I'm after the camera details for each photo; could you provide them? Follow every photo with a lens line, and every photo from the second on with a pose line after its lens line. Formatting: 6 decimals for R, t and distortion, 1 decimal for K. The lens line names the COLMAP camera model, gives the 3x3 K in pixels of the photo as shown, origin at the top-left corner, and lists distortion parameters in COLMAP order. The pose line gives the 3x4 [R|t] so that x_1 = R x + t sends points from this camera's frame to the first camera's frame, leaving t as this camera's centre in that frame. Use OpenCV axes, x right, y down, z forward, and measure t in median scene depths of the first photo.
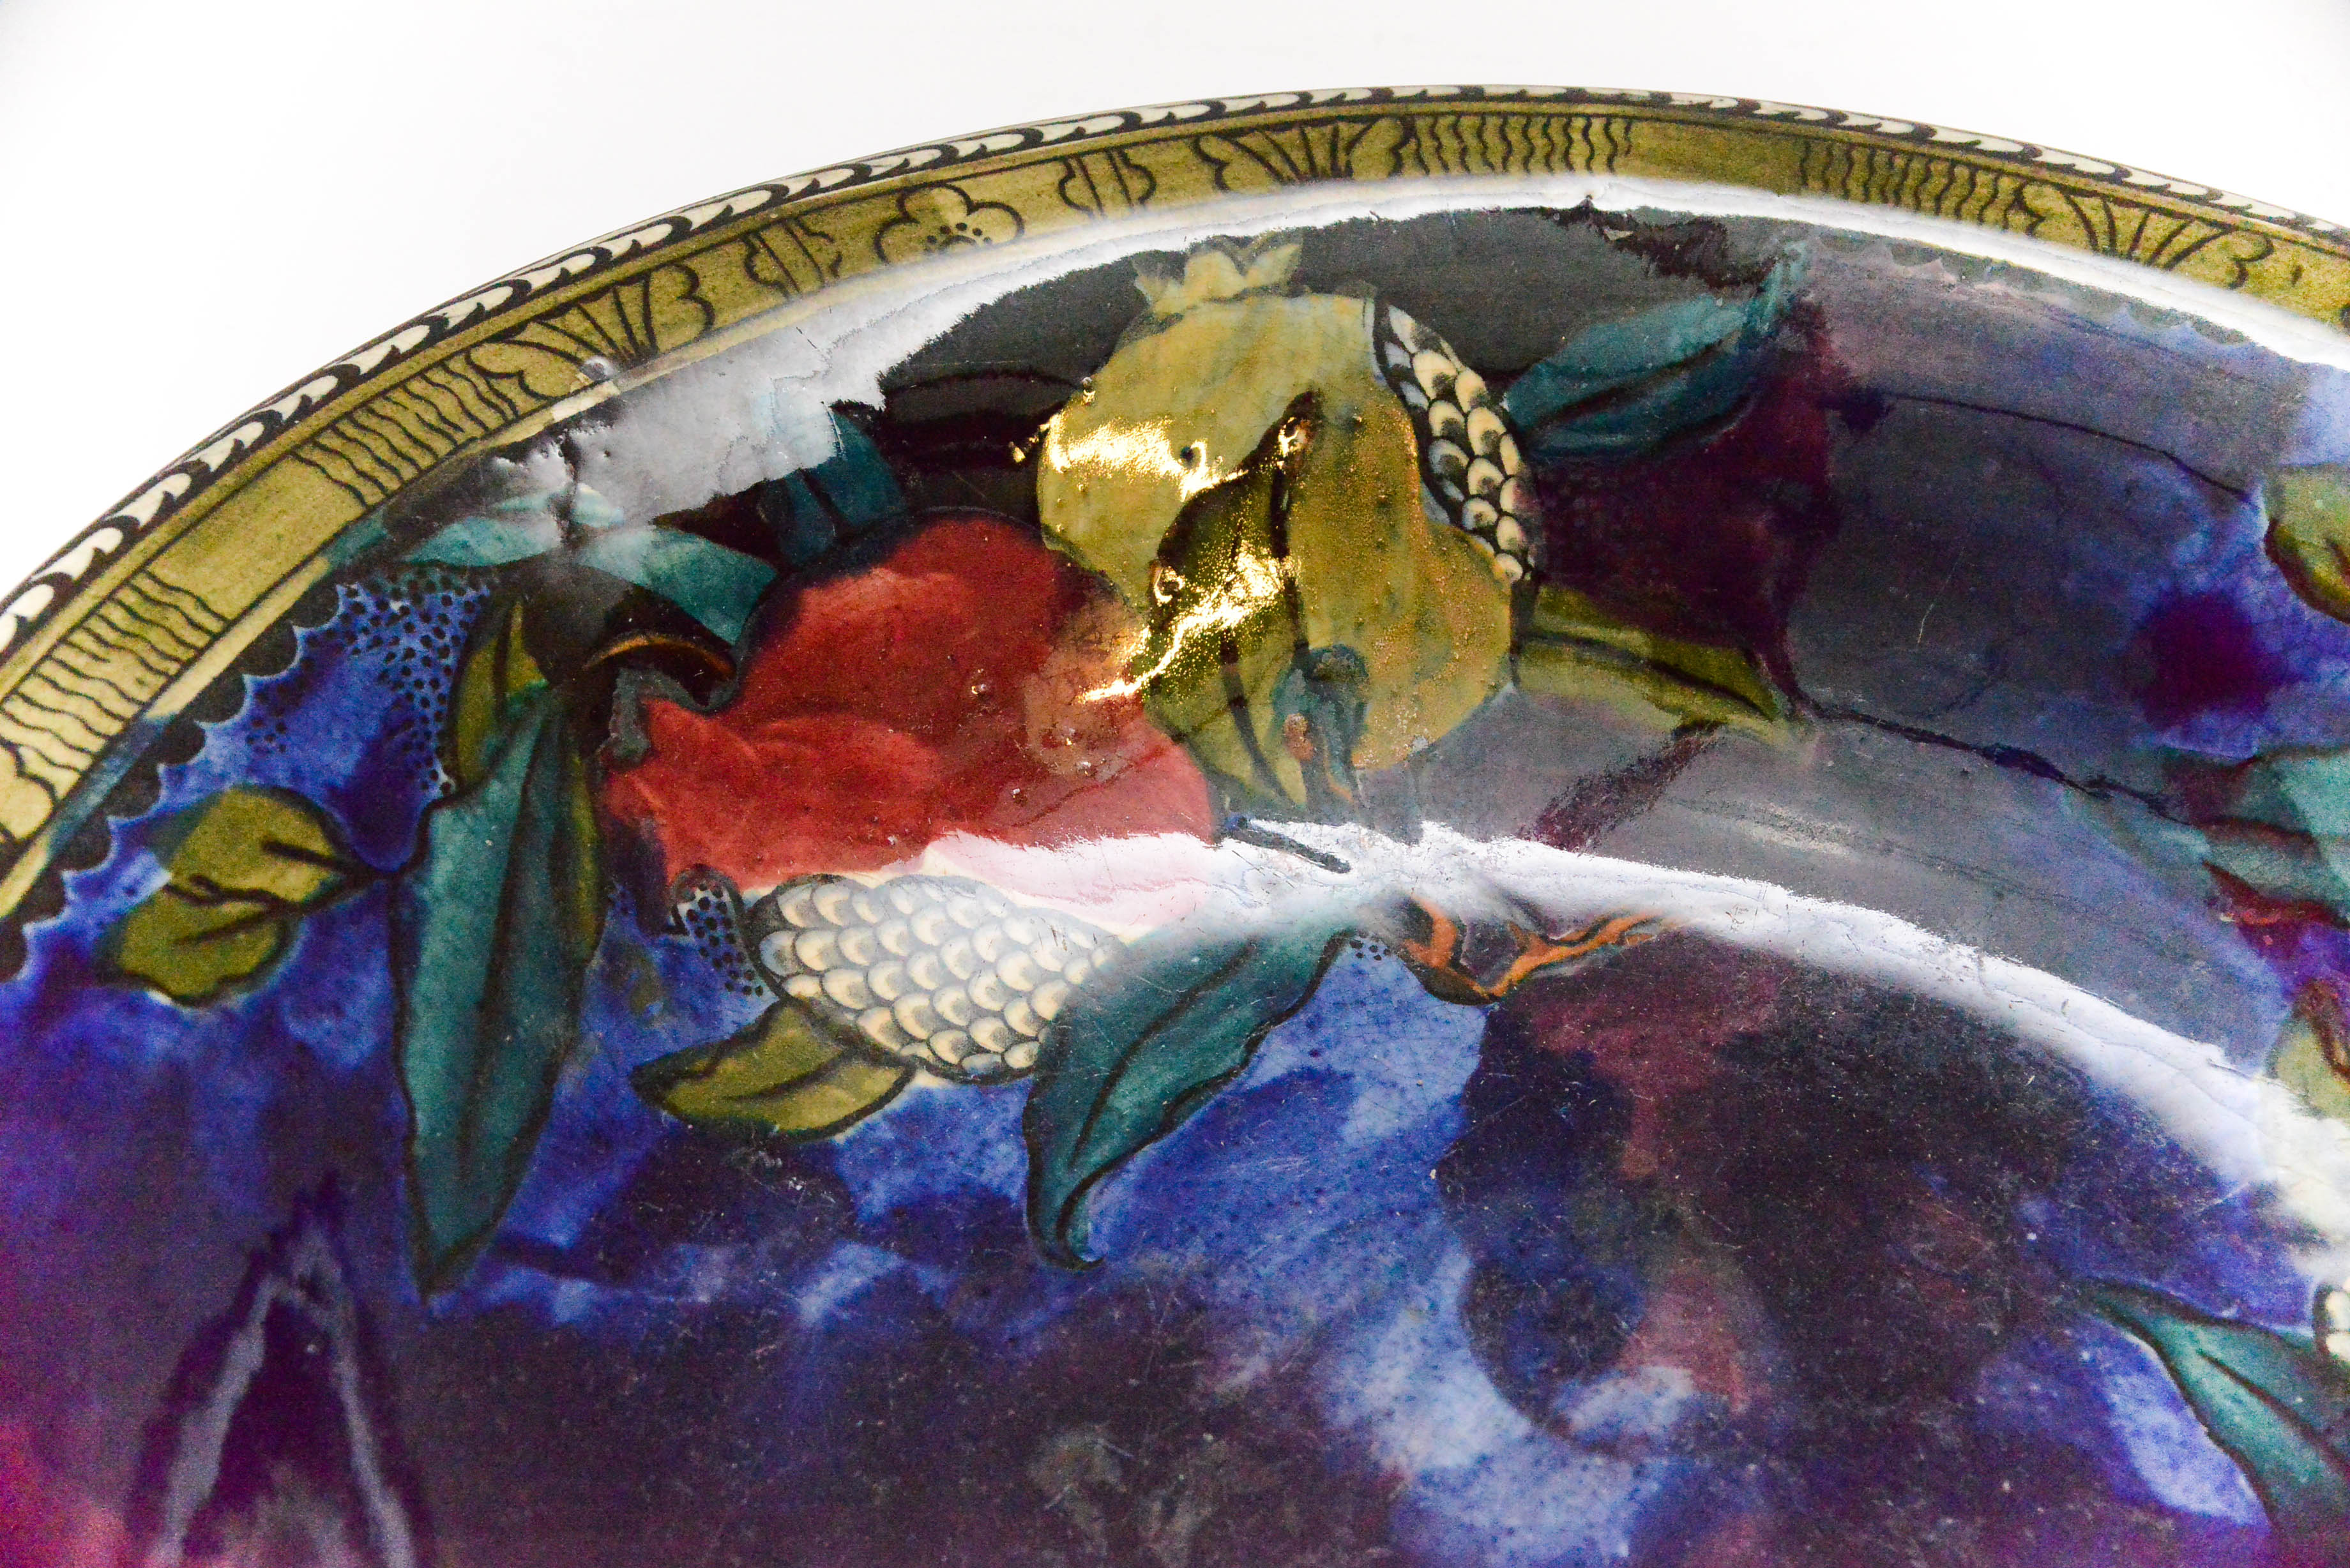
lens RADIAL K [[3473.7, 0, 1175.0], [0, 3473.7, 784.0], [0, 0, 1]] dist [0.040100, 0.117044]
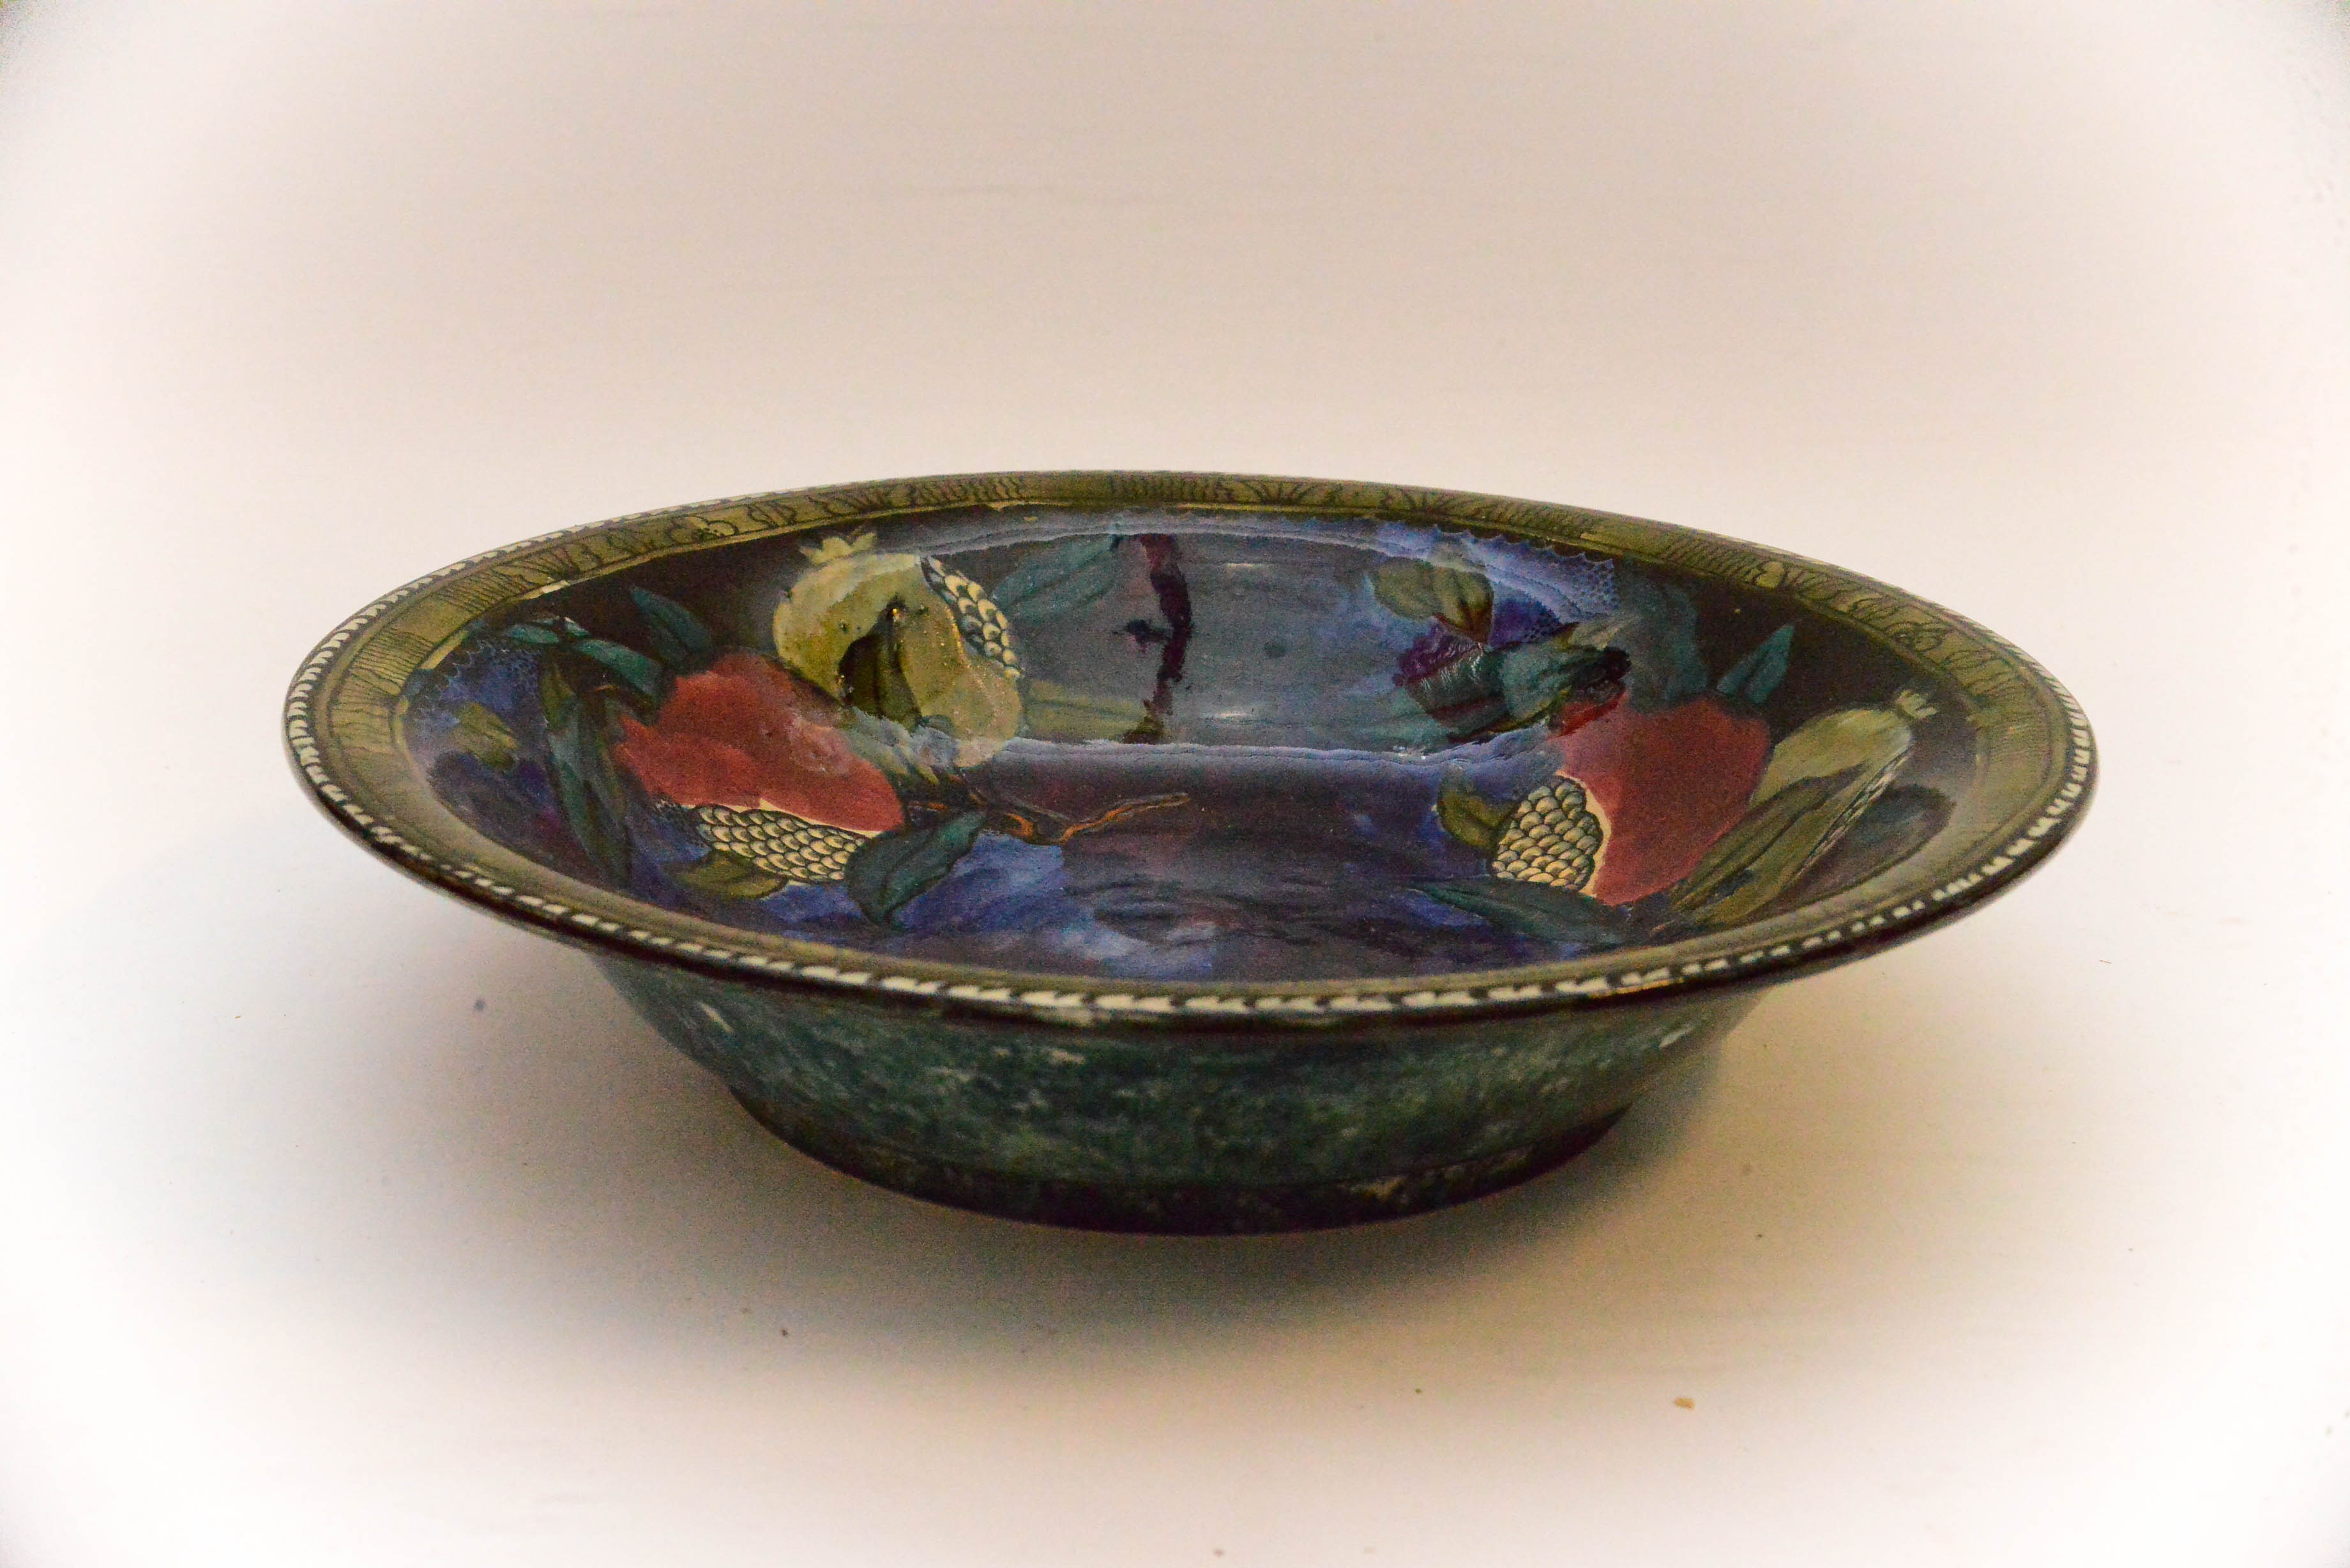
lens RADIAL K [[3404.5, 0, 1175.0], [0, 3404.5, 784.0], [0, 0, 1]] dist [0.028295, 0.019534]
pose [[0.944259, -0.103057, 0.312657, -0.434702], [0.213609, 0.914463, -0.343699, 0.692970], [-0.250493, 0.391327, 0.885503, -0.697459]]
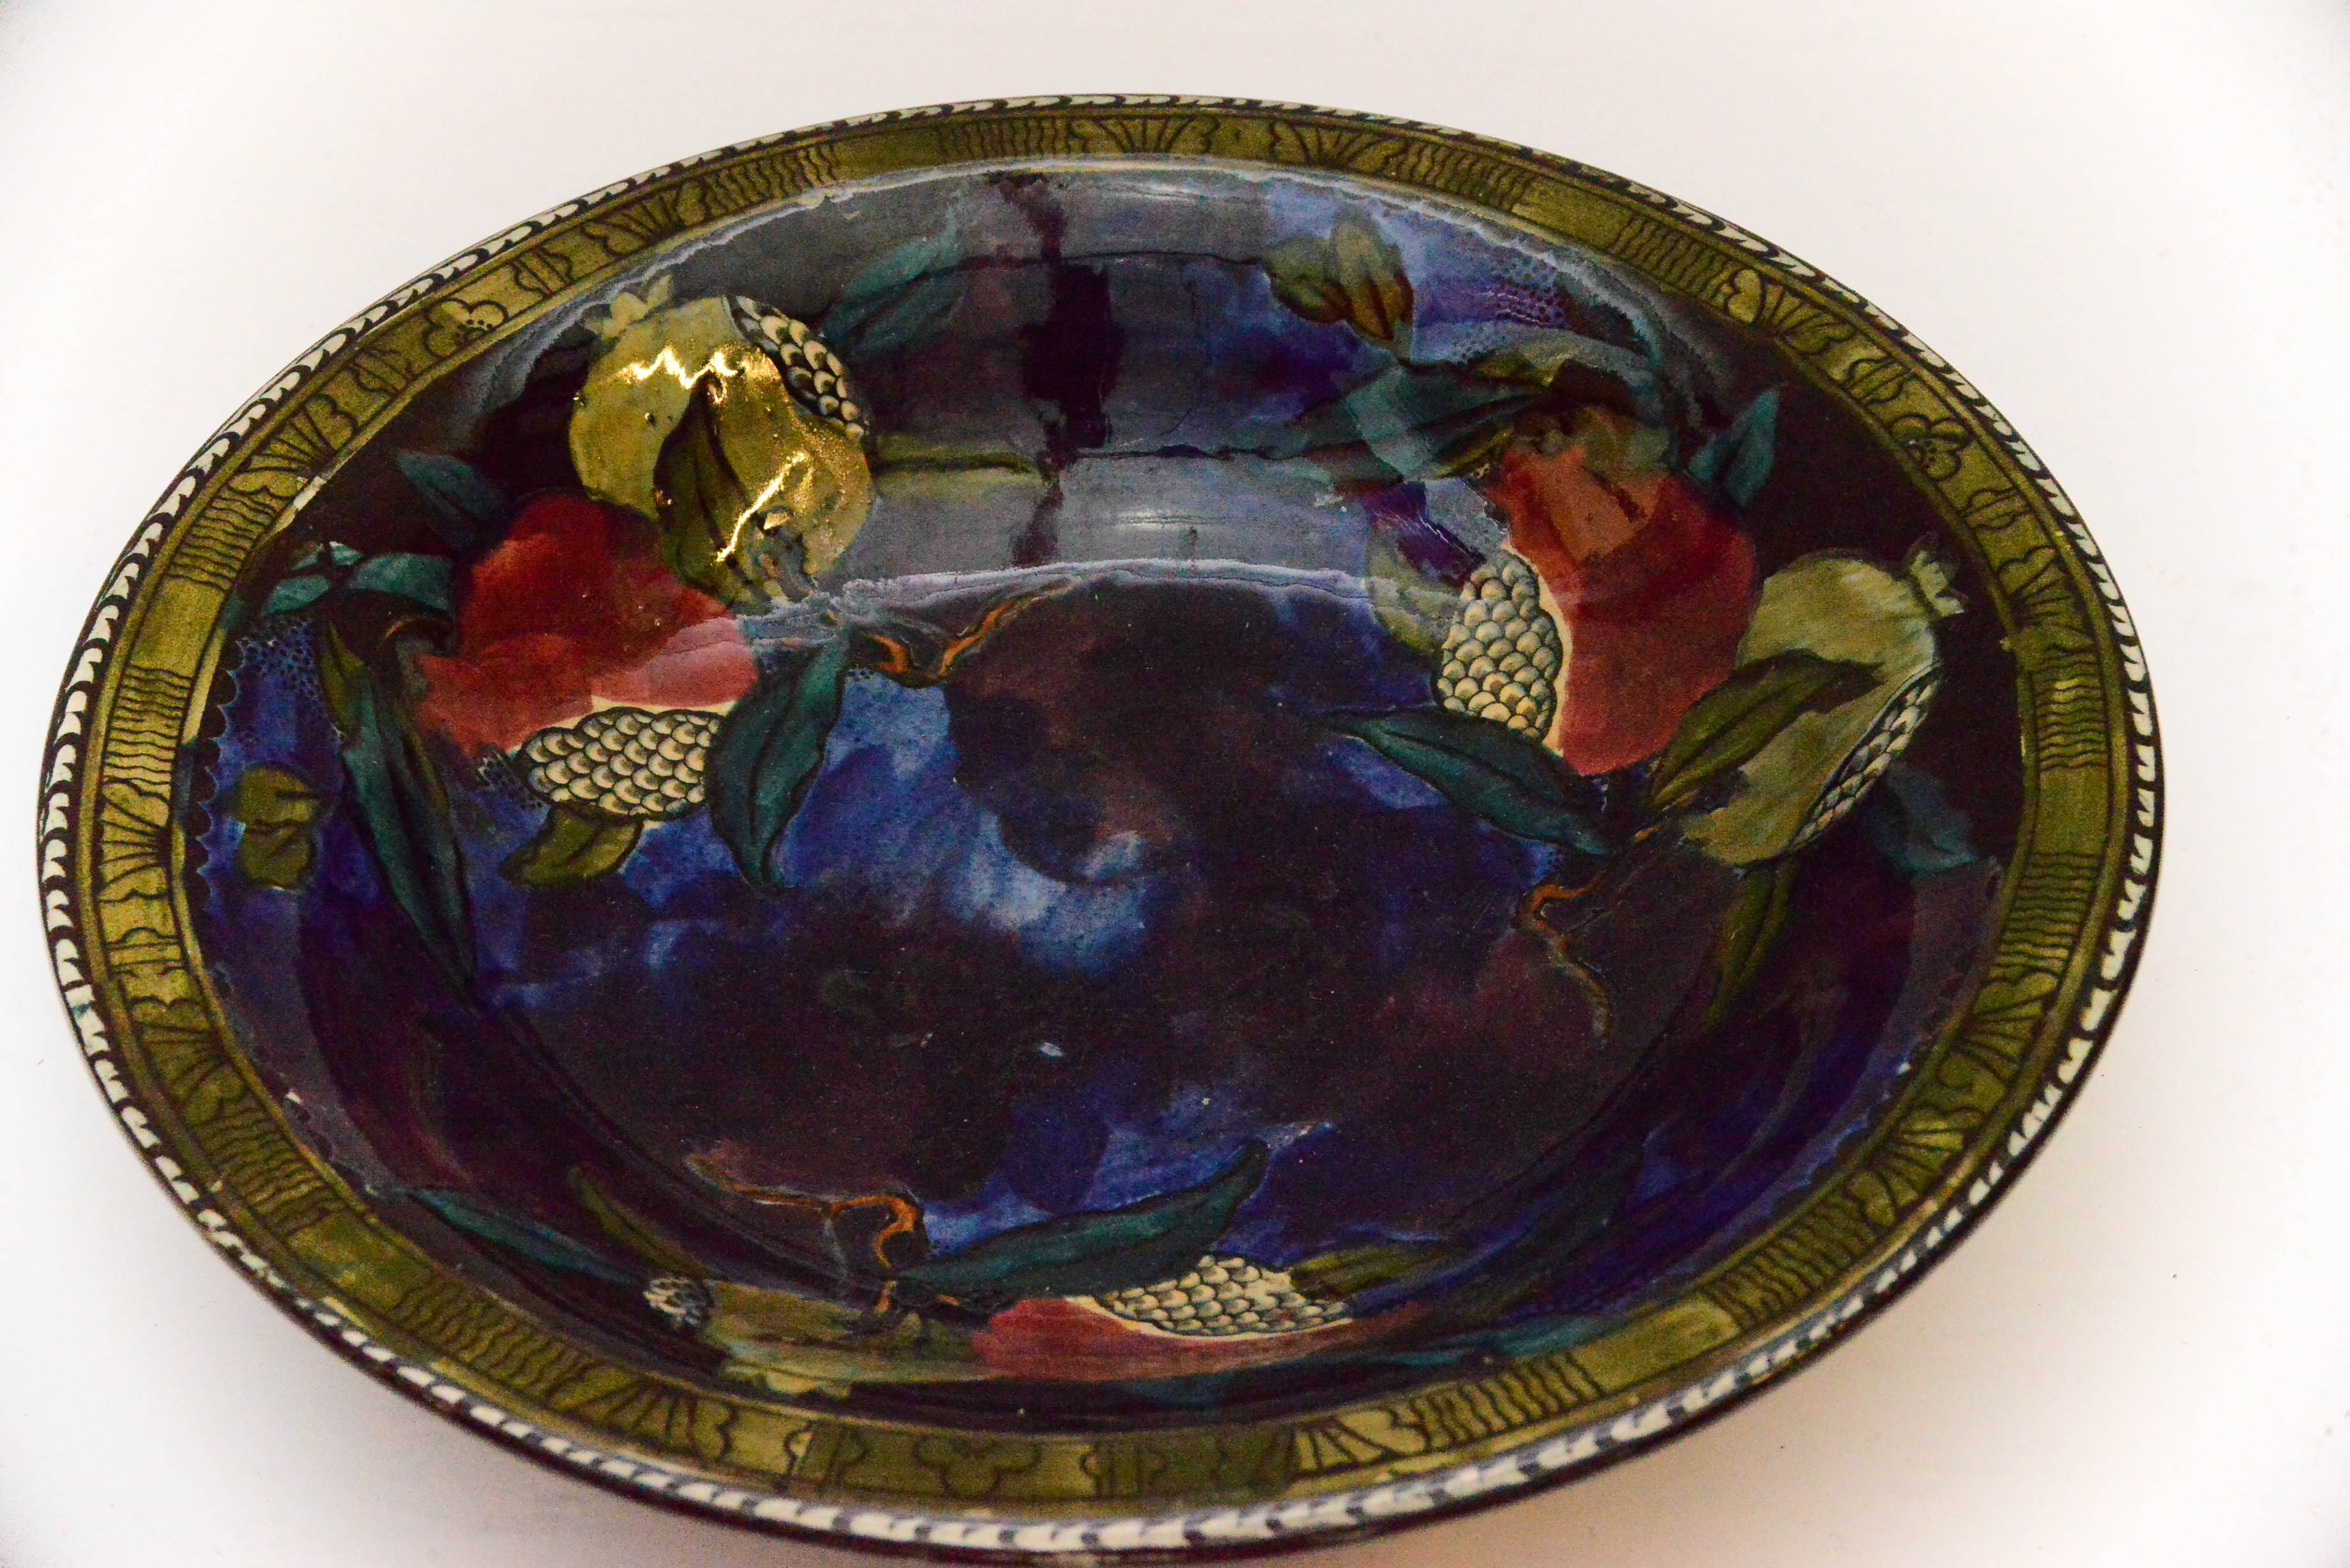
lens RADIAL K [[3473.7, 0, 1175.0], [0, 3473.7, 784.0], [0, 0, 1]] dist [0.040100, 0.117044]
pose [[0.905713, -0.314818, 0.283853, -0.297444], [0.301247, 0.949148, 0.091476, -0.009298], [-0.298217, 0.002659, 0.954494, -0.630742]]
